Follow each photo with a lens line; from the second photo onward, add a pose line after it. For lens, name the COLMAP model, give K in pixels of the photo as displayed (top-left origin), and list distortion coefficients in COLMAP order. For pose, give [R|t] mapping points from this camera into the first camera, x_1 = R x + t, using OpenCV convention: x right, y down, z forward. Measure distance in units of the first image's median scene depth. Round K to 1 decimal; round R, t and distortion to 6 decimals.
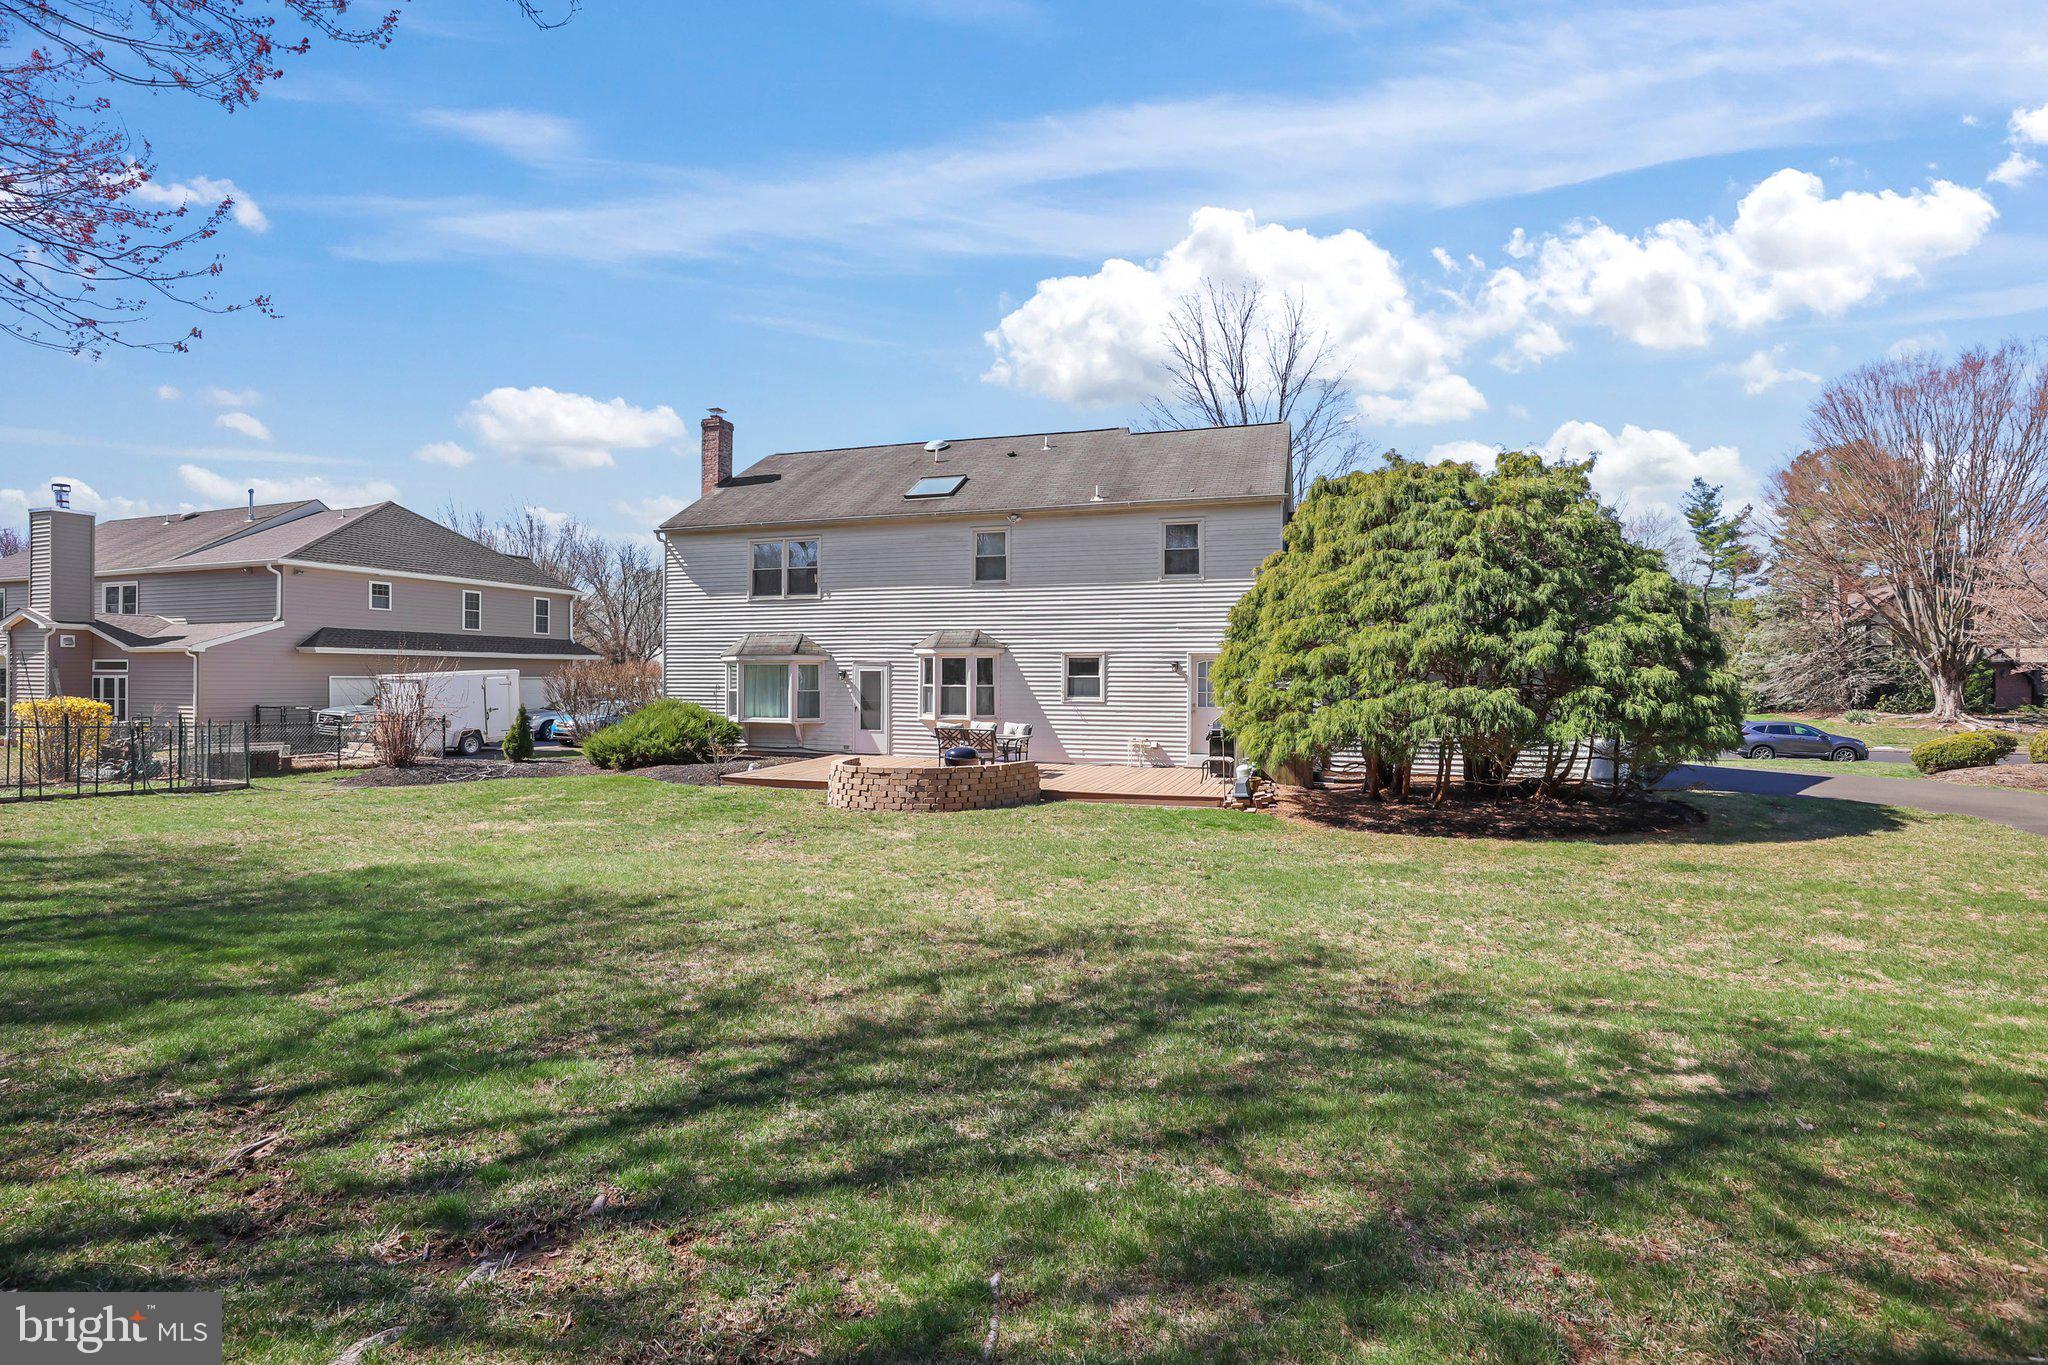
lens RADIAL K [[911.8, 0, 1024.0], [0, 911.8, 682.5], [0, 0, 1]] dist [-0.032414, 0.000072]
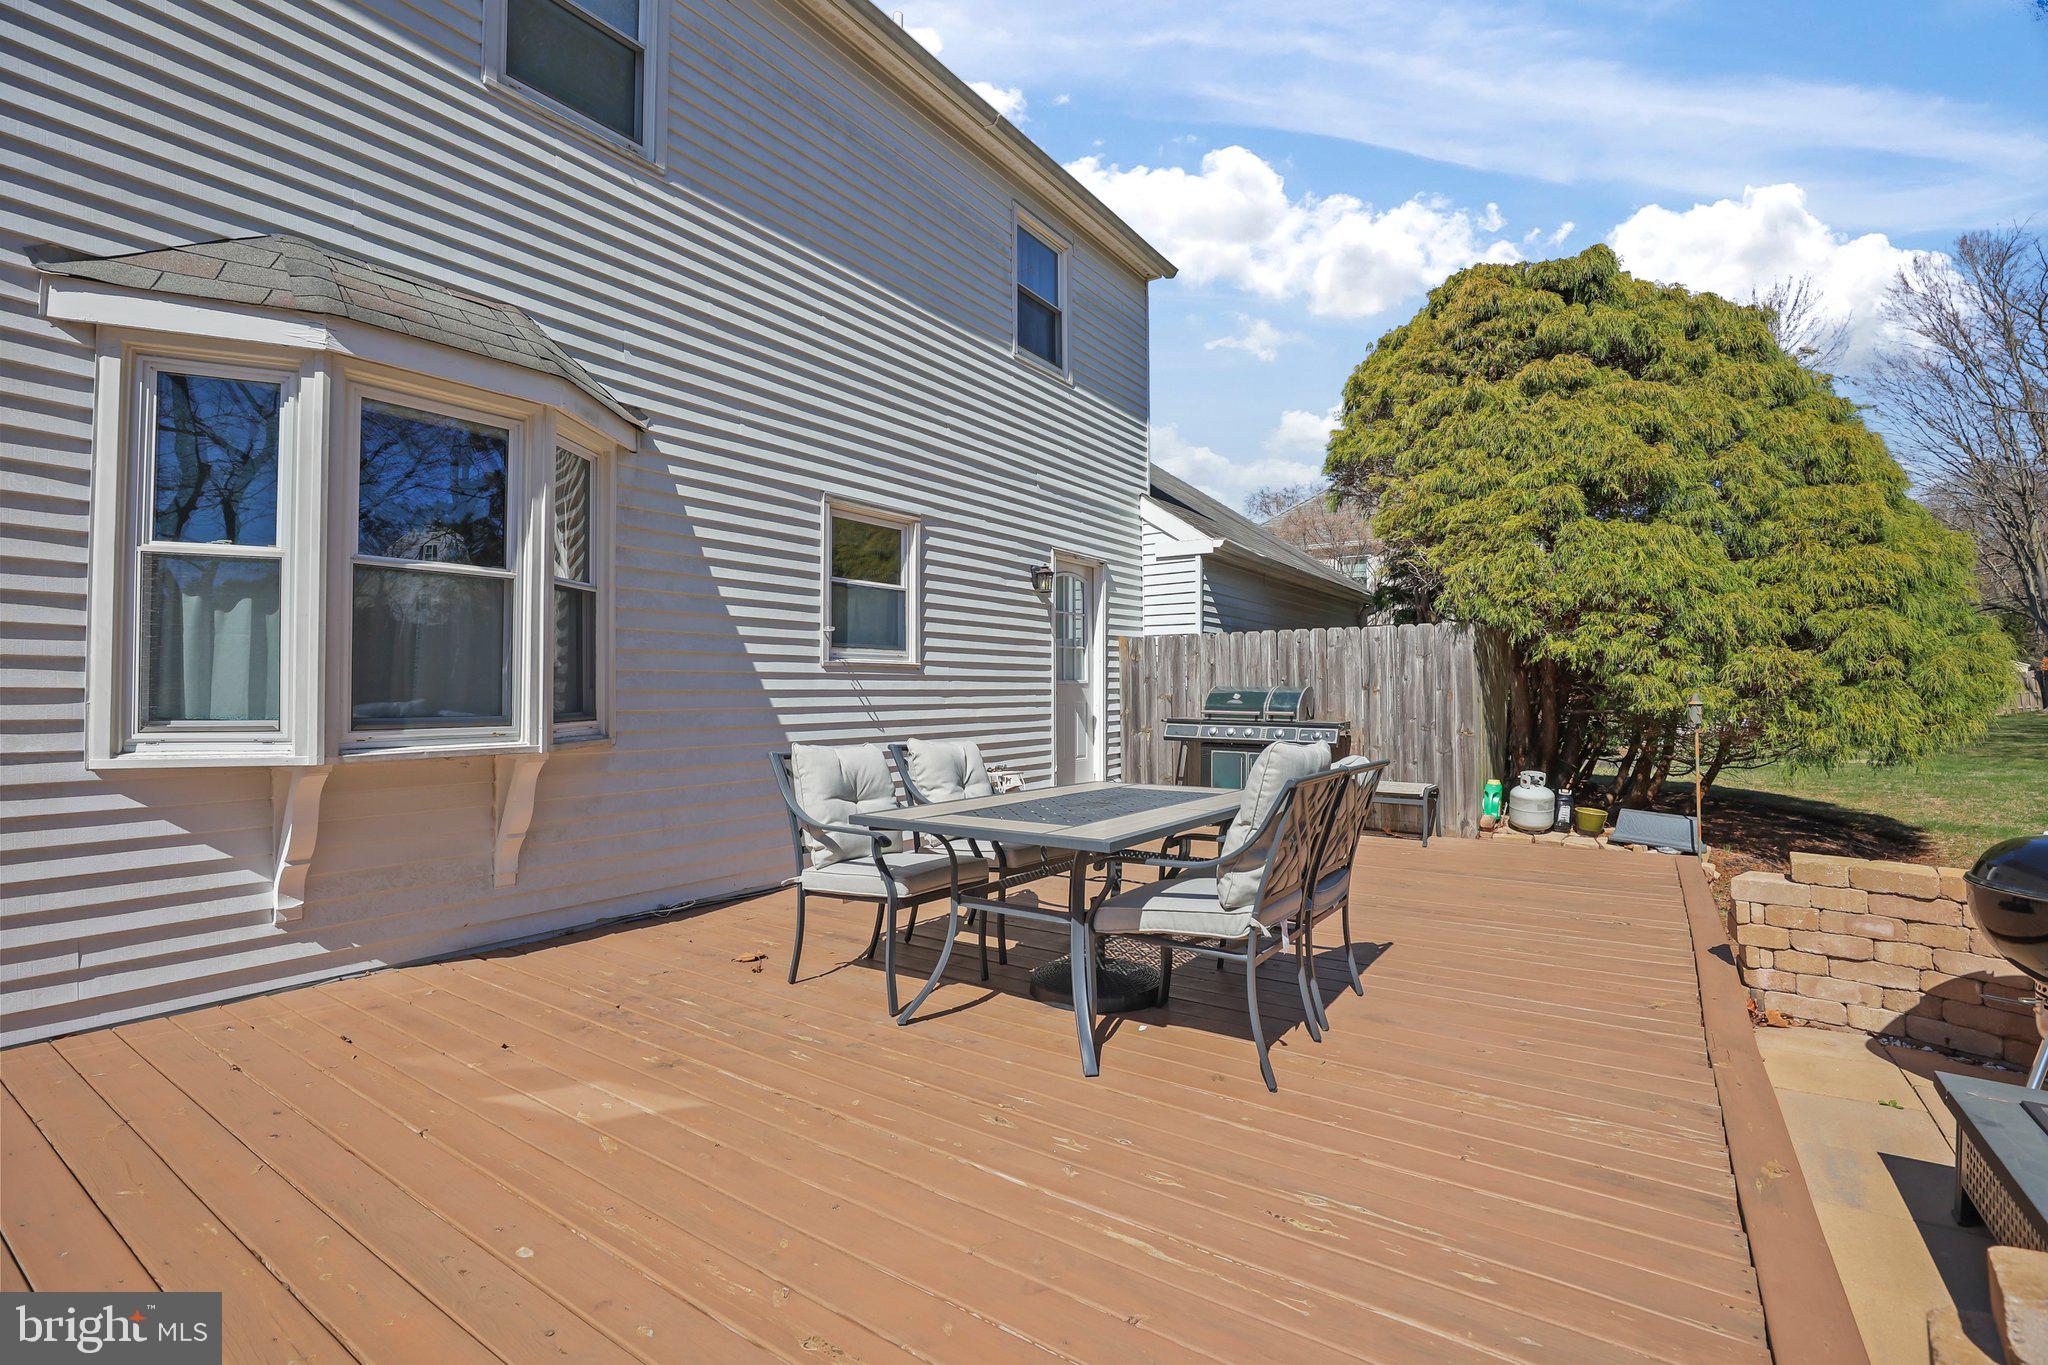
lens RADIAL K [[934.0, 0, 1024.0], [0, 934.0, 682.5], [0, 0, 1]] dist [-0.033873, 0.000439]
pose [[0.287205, 0.001316, 0.957868, -0.216481], [0.003465, 0.999991, -0.002412, 0.027189], [-0.957863, 0.004012, 0.287197, 0.829786]]
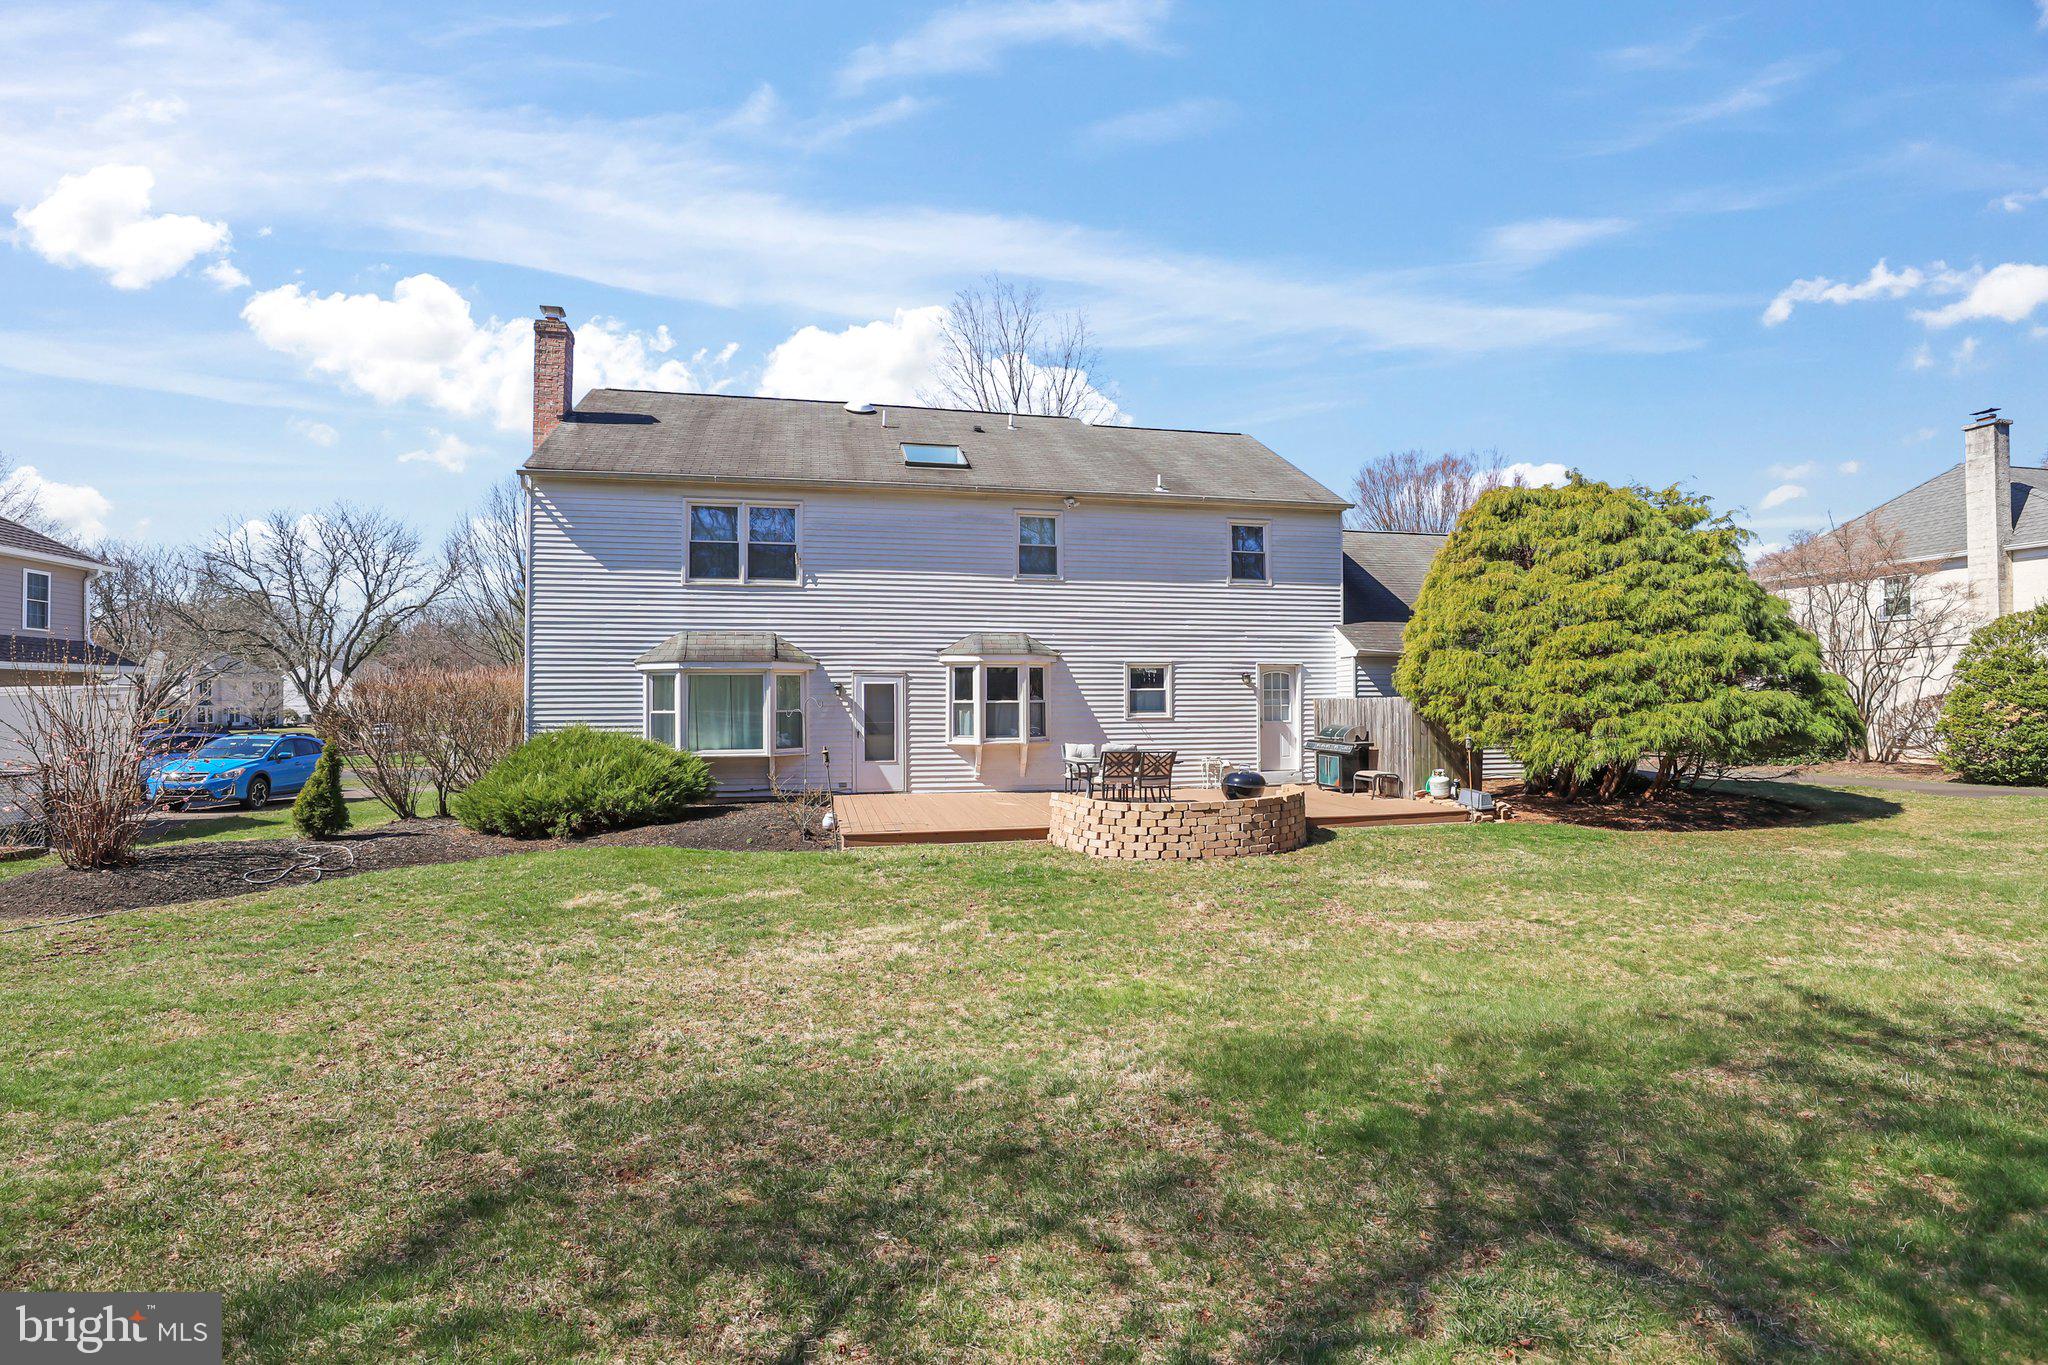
lens RADIAL K [[934.0, 0, 1024.0], [0, 934.0, 682.5], [0, 0, 1]] dist [-0.033873, 0.000439]
pose [[0.869577, 0.001140, 0.493795, -0.465987], [0.011541, 0.999677, -0.022631, 0.005661], [-0.493662, 0.025378, 0.869284, 0.267797]]
